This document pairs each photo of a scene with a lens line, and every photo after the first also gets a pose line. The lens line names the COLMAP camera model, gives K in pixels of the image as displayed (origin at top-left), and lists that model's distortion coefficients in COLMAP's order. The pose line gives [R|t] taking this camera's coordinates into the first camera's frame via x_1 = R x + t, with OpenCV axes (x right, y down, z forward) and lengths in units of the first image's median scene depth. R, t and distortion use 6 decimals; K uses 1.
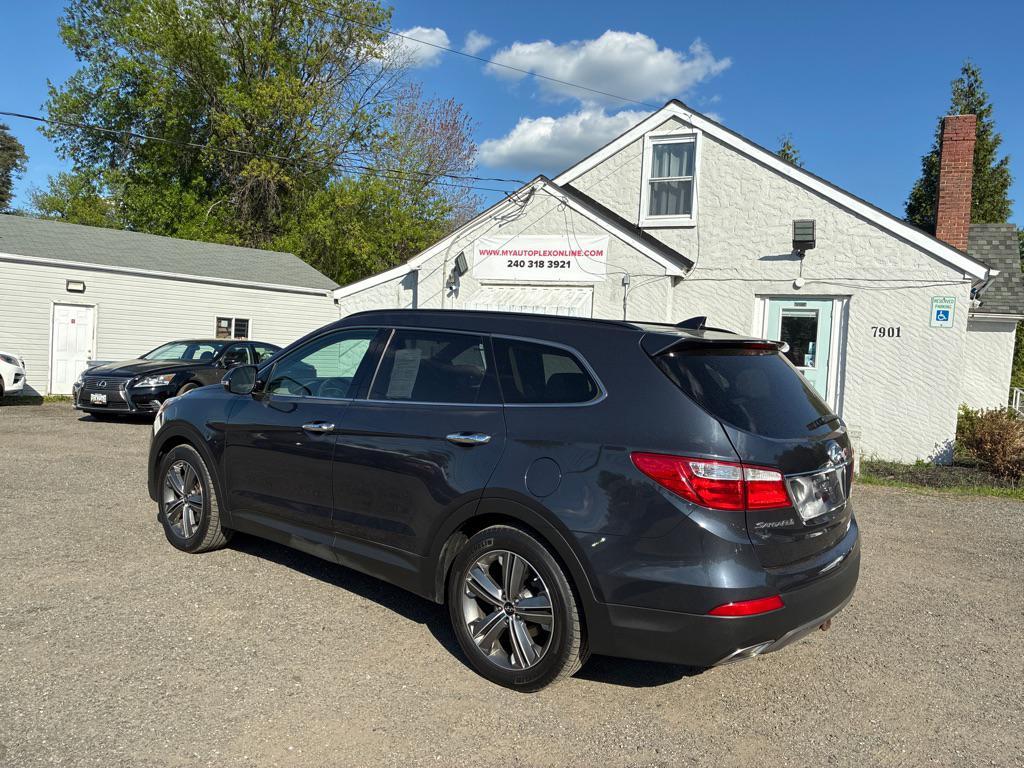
lens RADIAL K [[774.2, 0, 513.6], [0, 774.2, 387.5], [0, 0, 1]] dist [0.050137, -0.066025]
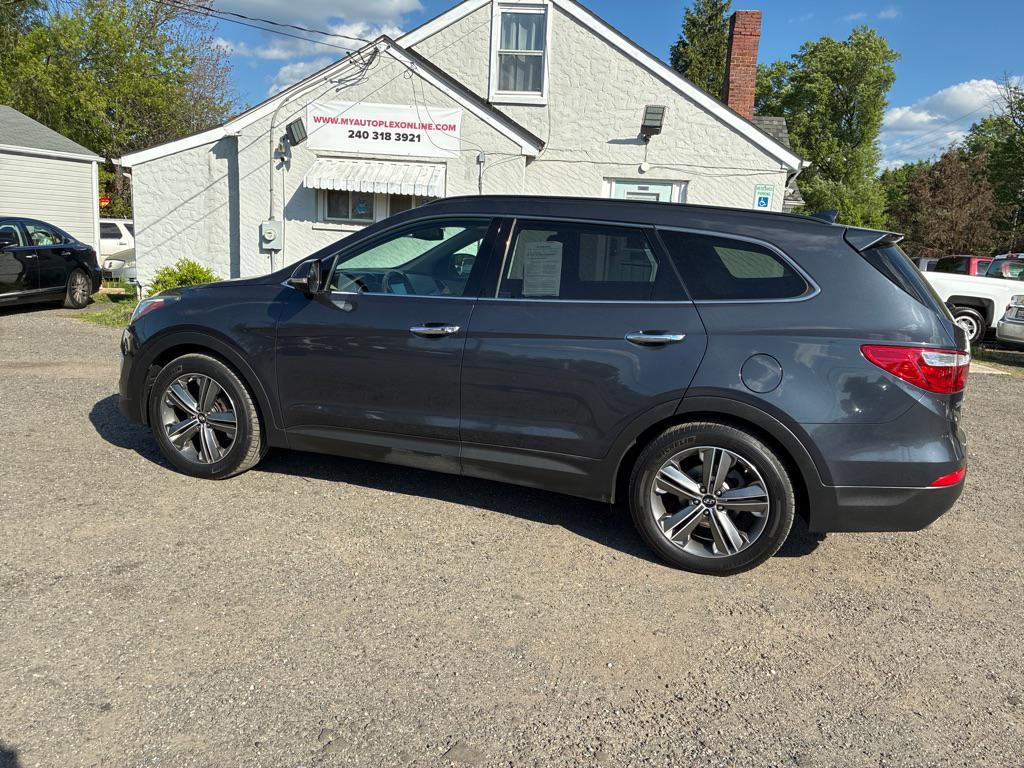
lens RADIAL K [[774.2, 0, 517.7], [0, 774.2, 380.8], [0, 0, 1]] dist [0.050137, -0.066025]
pose [[0.937345, -0.062605, 0.342731, -0.161885], [0.011271, 0.988657, 0.149767, -0.008115], [-0.348220, -0.136520, 0.927419, 0.043444]]
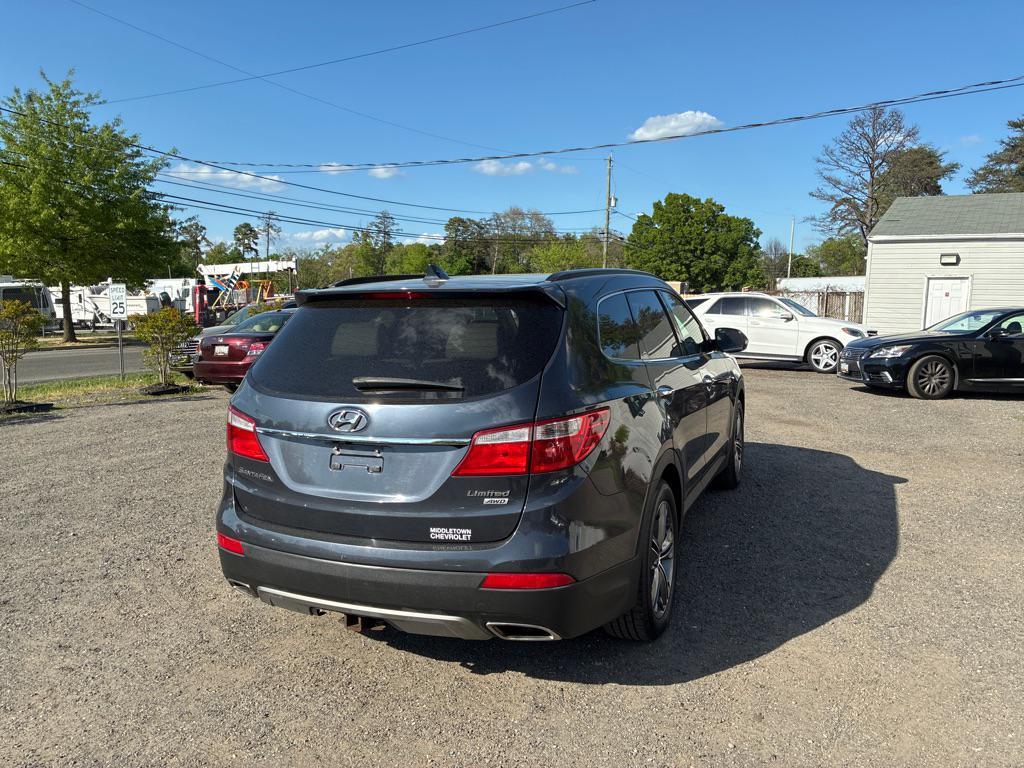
lens RADIAL K [[774.2, 0, 515.4], [0, 774.2, 380.1], [0, 0, 1]] dist [0.050137, -0.066025]
pose [[0.285046, 0.053750, -0.957006, 0.341404], [-0.035752, 0.998328, 0.045423, -0.000877], [0.957847, 0.021267, 0.286491, 0.254010]]
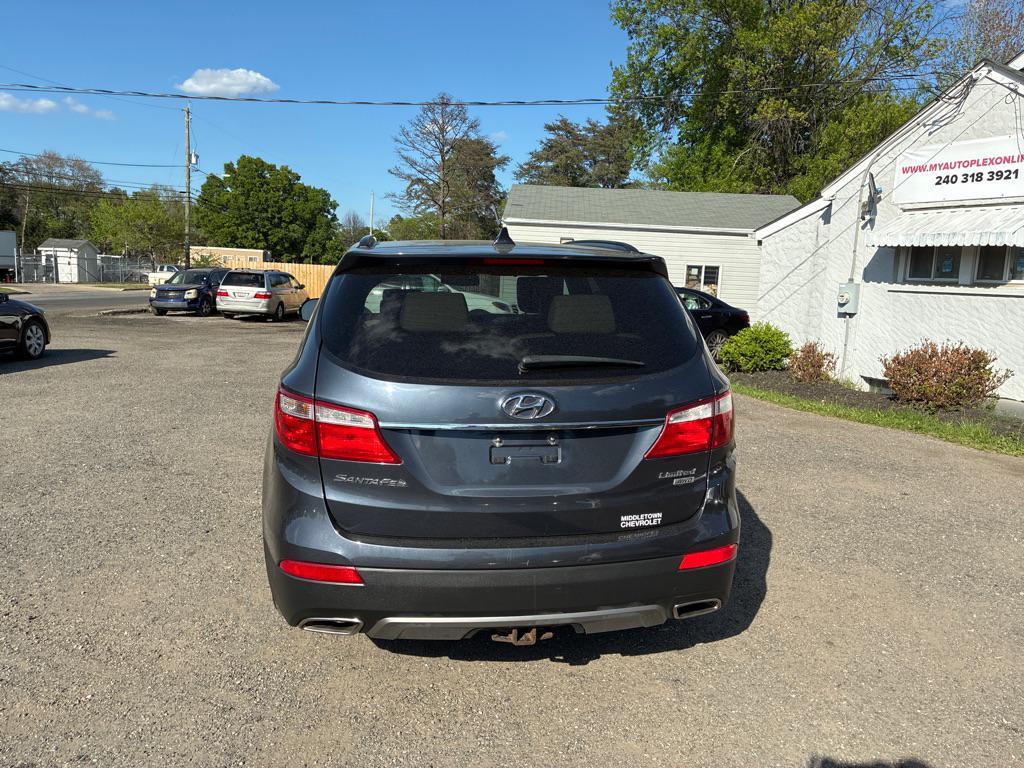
lens RADIAL K [[774.2, 0, 512.4], [0, 774.2, 383.6], [0, 0, 1]] dist [0.050137, -0.066025]
pose [[0.733873, 0.069532, -0.675719, 0.240412], [-0.031020, 0.997140, 0.068917, 0.003815], [0.678578, -0.029615, 0.733931, 0.126718]]
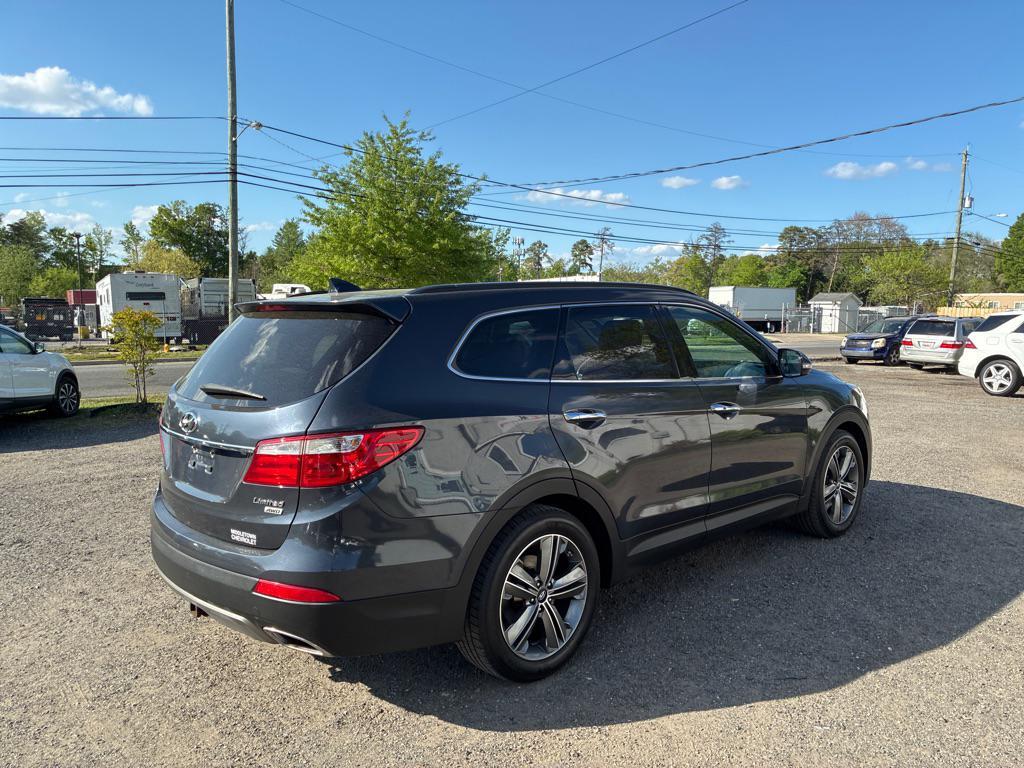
lens RADIAL K [[774.2, 0, 525.5], [0, 774.2, 390.5], [0, 0, 1]] dist [0.050137, -0.066025]
pose [[-0.119504, 0.054761, -0.991322, 0.343866], [-0.064412, 0.995947, 0.062781, -0.009511], [0.990742, 0.071356, -0.115492, 0.405875]]
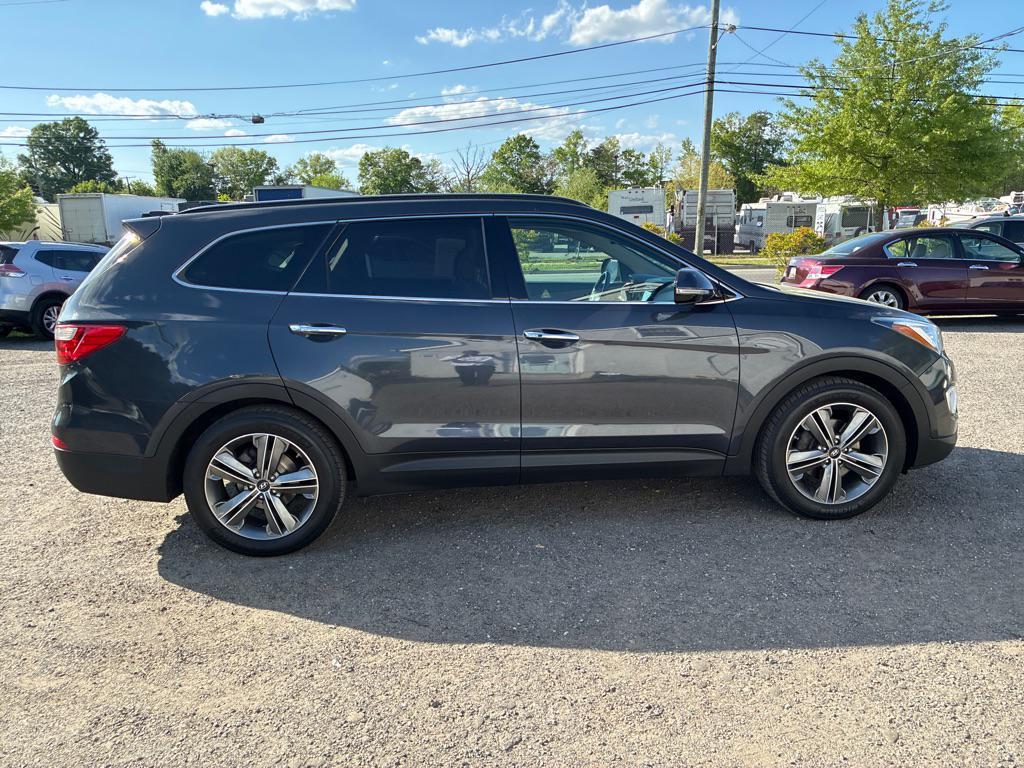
lens RADIAL K [[774.2, 0, 529.1], [0, 774.2, 391.2], [0, 0, 1]] dist [0.050137, -0.066025]
pose [[-0.718076, 0.112484, -0.686815, 0.213895], [-0.055963, 0.974325, 0.218081, -0.029539], [0.693711, 0.195035, -0.693344, 0.653291]]
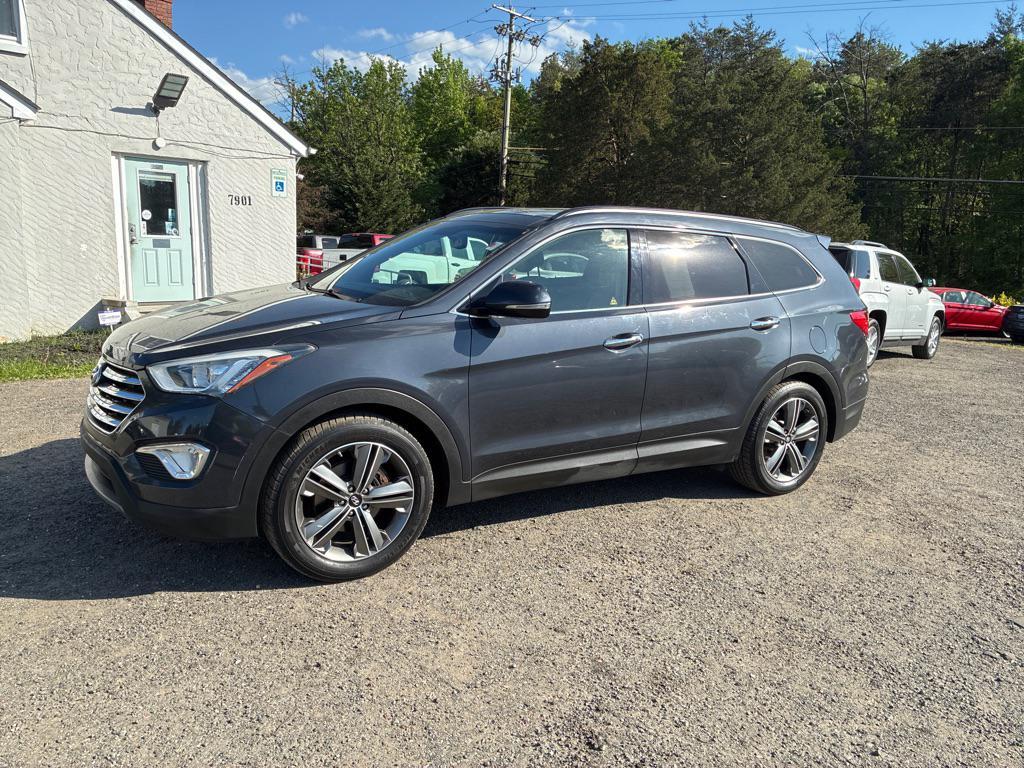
lens RADIAL K [[774.2, 0, 502.8], [0, 774.2, 388.3], [0, 0, 1]] dist [0.050137, -0.066025]
pose [[0.323953, -0.211598, 0.922107, -0.395083], [0.032772, 0.976592, 0.212588, -0.031855], [-0.945505, -0.038650, 0.323304, 0.285937]]
